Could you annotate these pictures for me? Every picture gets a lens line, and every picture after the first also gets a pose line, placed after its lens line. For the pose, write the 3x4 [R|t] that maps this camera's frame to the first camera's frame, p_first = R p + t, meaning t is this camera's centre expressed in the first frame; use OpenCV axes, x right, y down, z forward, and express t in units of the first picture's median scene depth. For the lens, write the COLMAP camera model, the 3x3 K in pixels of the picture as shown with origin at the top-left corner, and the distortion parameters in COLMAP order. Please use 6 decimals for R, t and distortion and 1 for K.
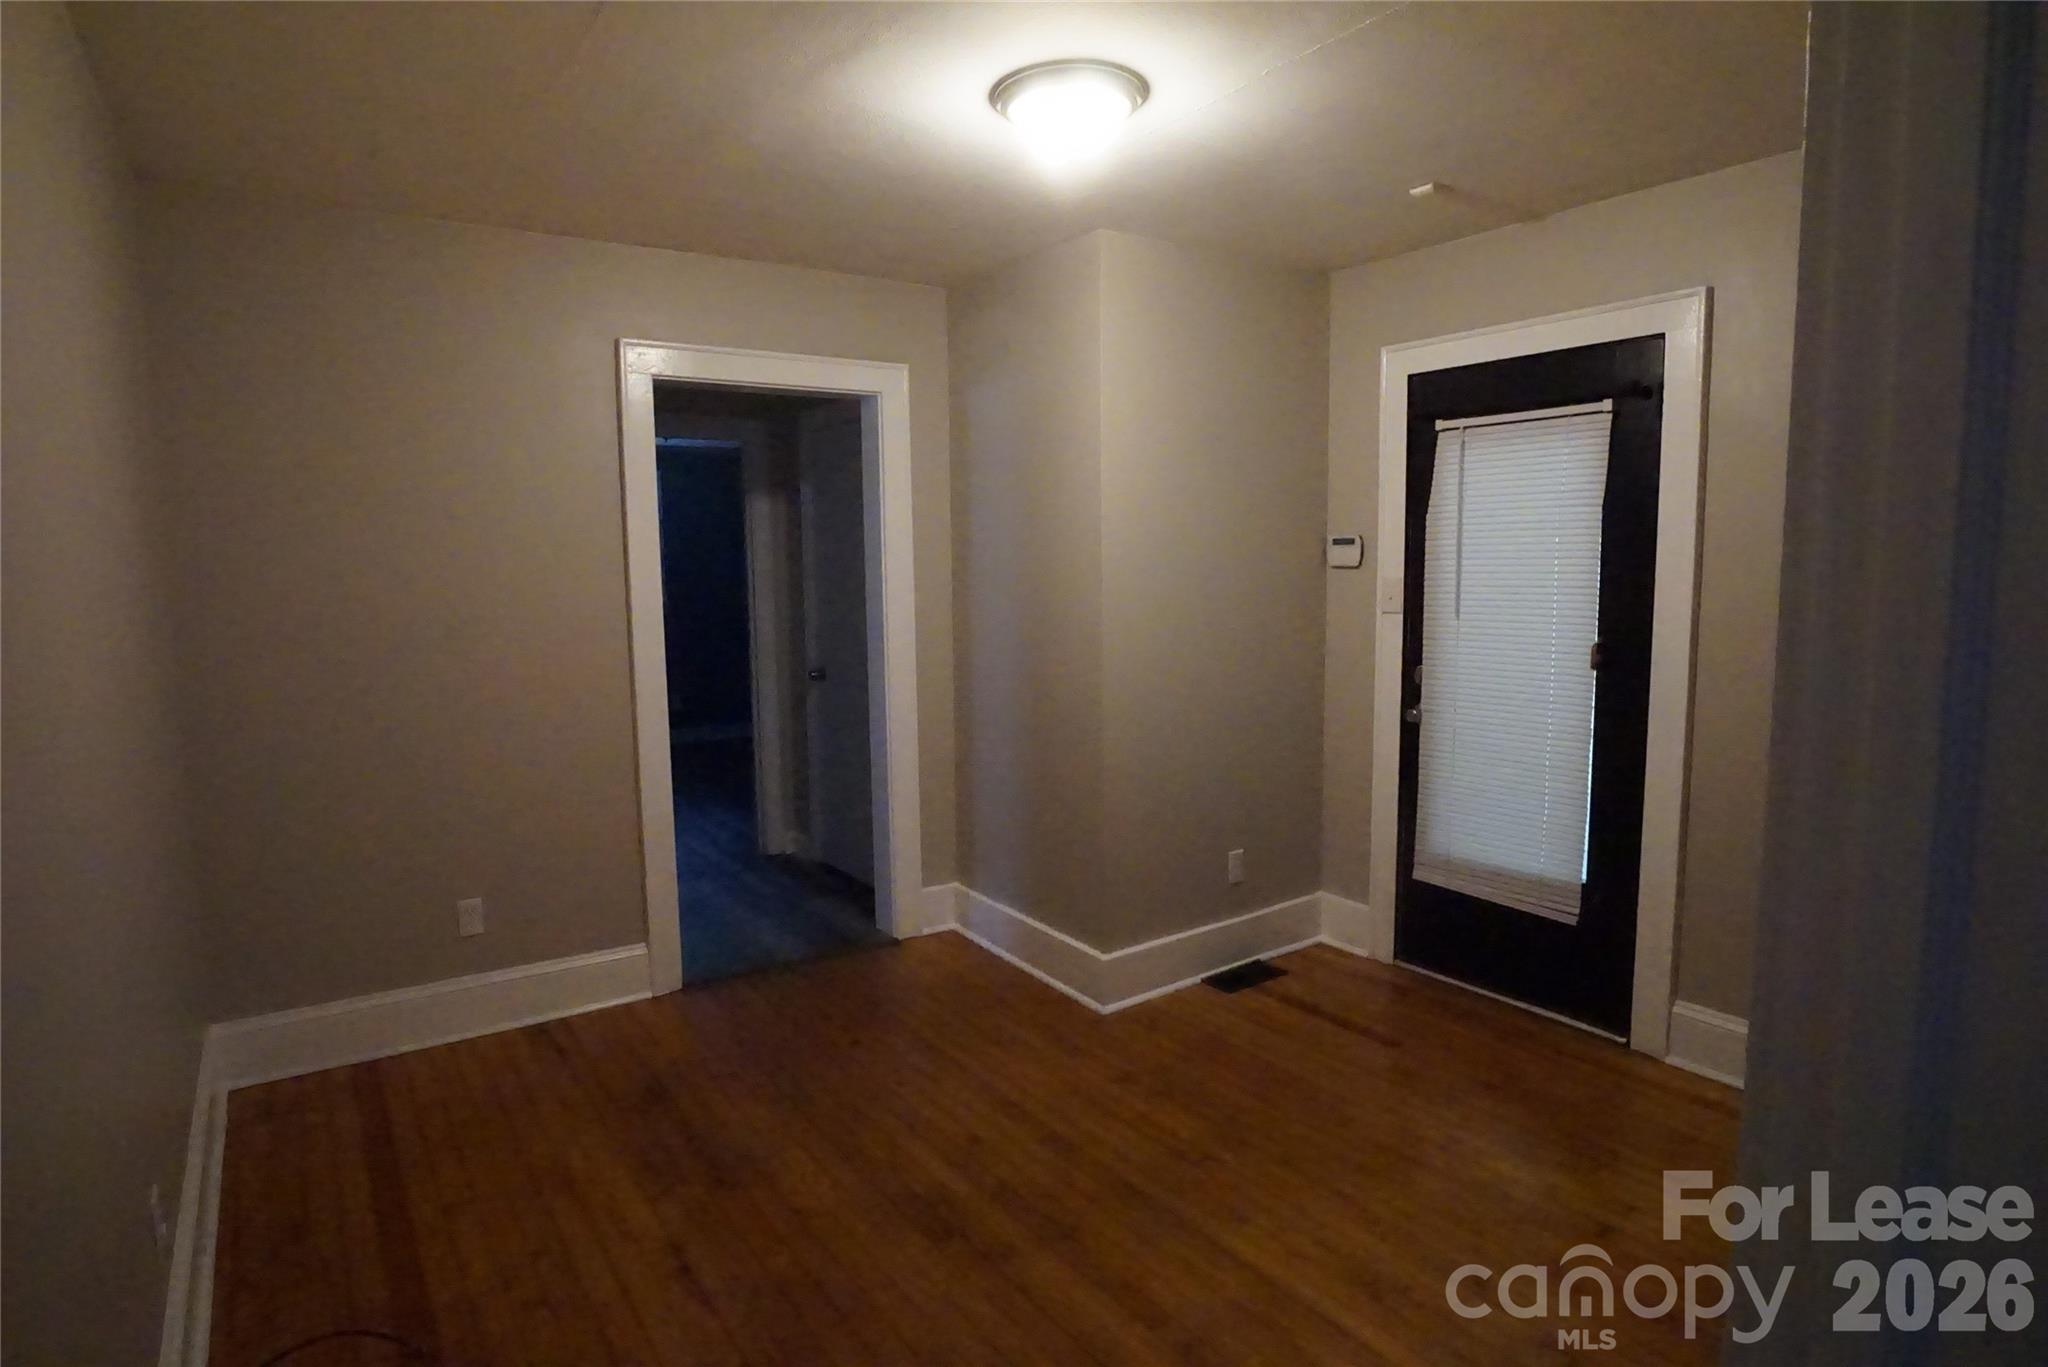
lens RADIAL K [[1113.1, 0, 1025.1], [0, 1113.1, 677.0], [0, 0, 1]] dist [-0.001345, 0.000097]
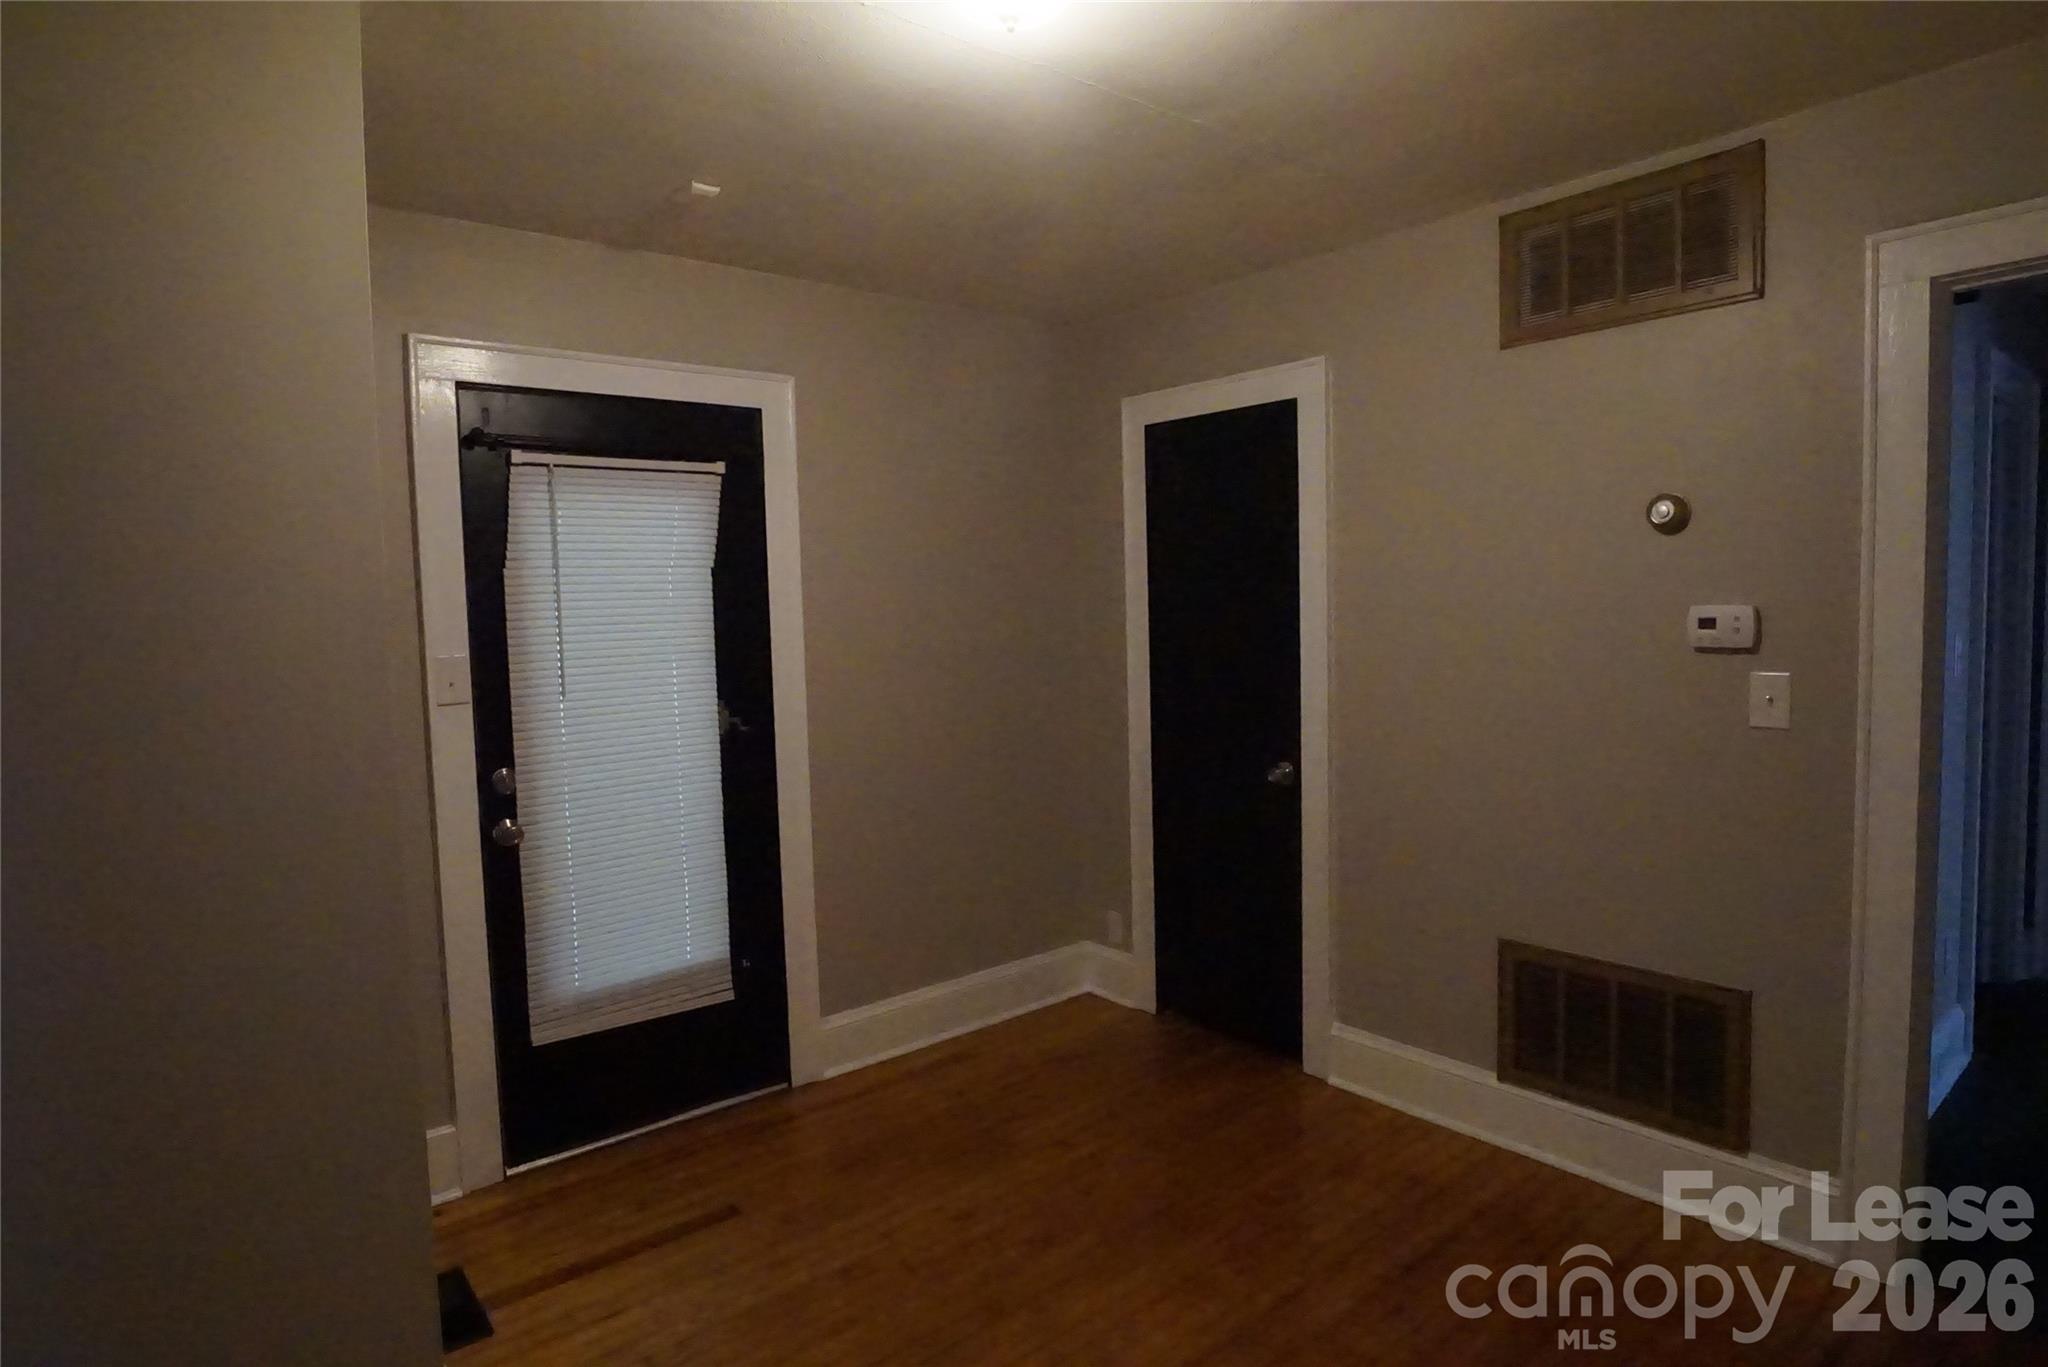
lens RADIAL K [[1113.1, 0, 1025.1], [0, 1113.1, 677.0], [0, 0, 1]] dist [-0.001345, 0.000097]
pose [[-0.062560, -0.048710, 0.996852, -0.465881], [0.140704, 0.988402, 0.057128, -0.071761], [-0.988073, 0.143835, -0.054980, 0.756604]]
